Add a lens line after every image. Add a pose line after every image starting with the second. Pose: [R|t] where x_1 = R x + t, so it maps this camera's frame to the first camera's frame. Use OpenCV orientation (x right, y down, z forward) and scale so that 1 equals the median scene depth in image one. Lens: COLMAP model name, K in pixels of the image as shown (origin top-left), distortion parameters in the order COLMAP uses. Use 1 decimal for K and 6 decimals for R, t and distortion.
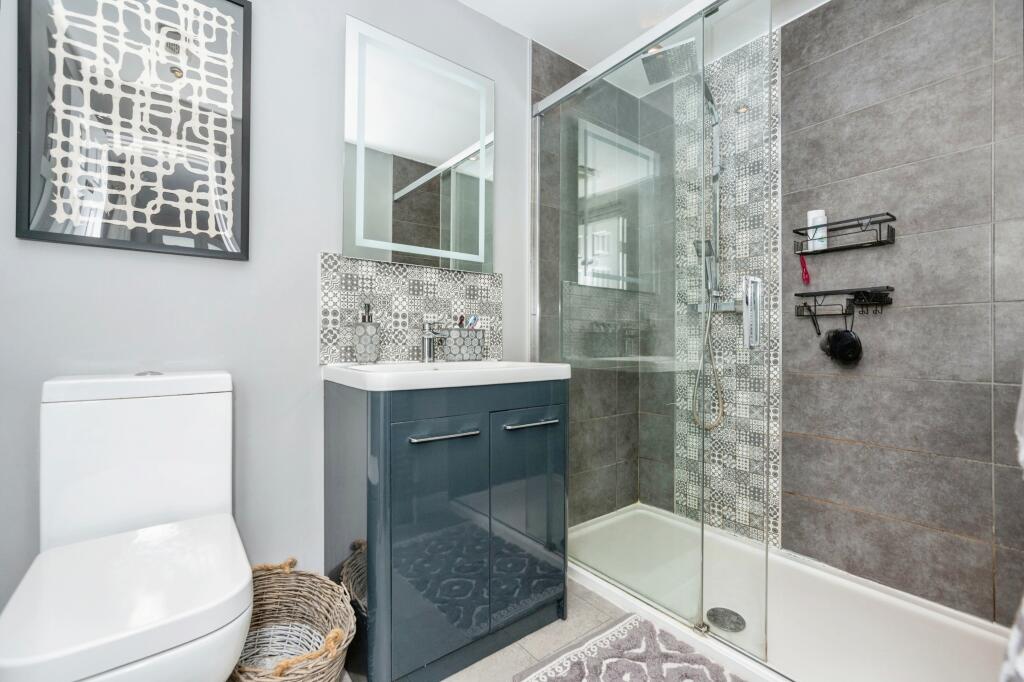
lens RADIAL K [[443.4, 0, 504.5], [0, 443.4, 341.1], [0, 0, 1]] dist [-0.002815, 0.000923]
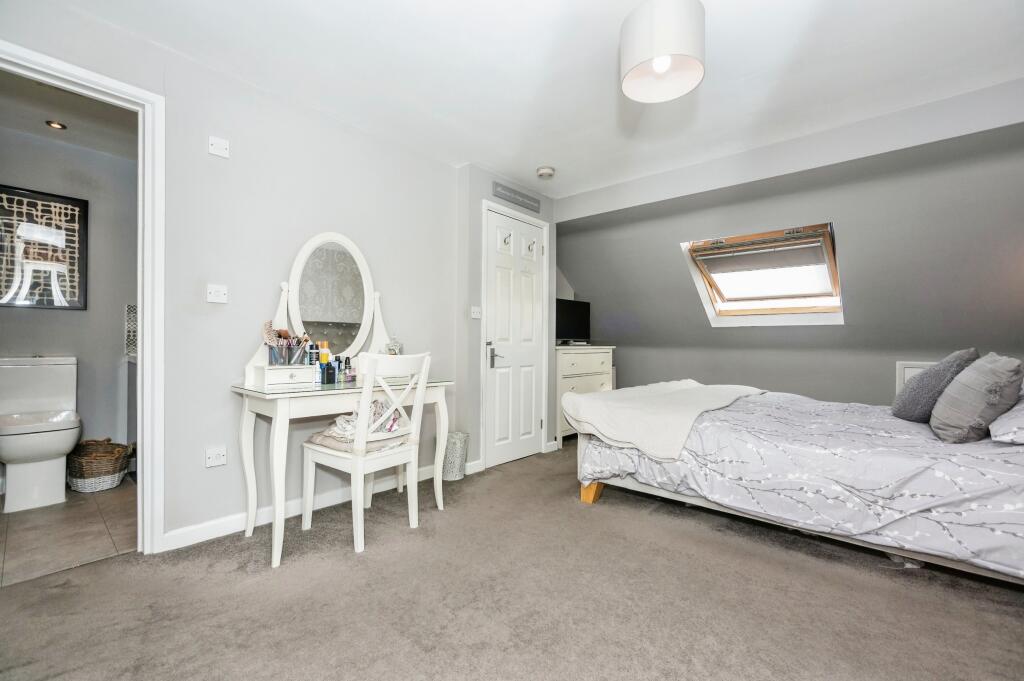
lens RADIAL K [[443.4, 0, 520.4], [0, 443.4, 342.3], [0, 0, 1]] dist [-0.002815, 0.000923]
pose [[0.976097, 0.002860, 0.217316, 1.223662], [-0.002646, 0.999996, -0.001276, -0.015925], [-0.217319, 0.000671, 0.976100, -1.890307]]
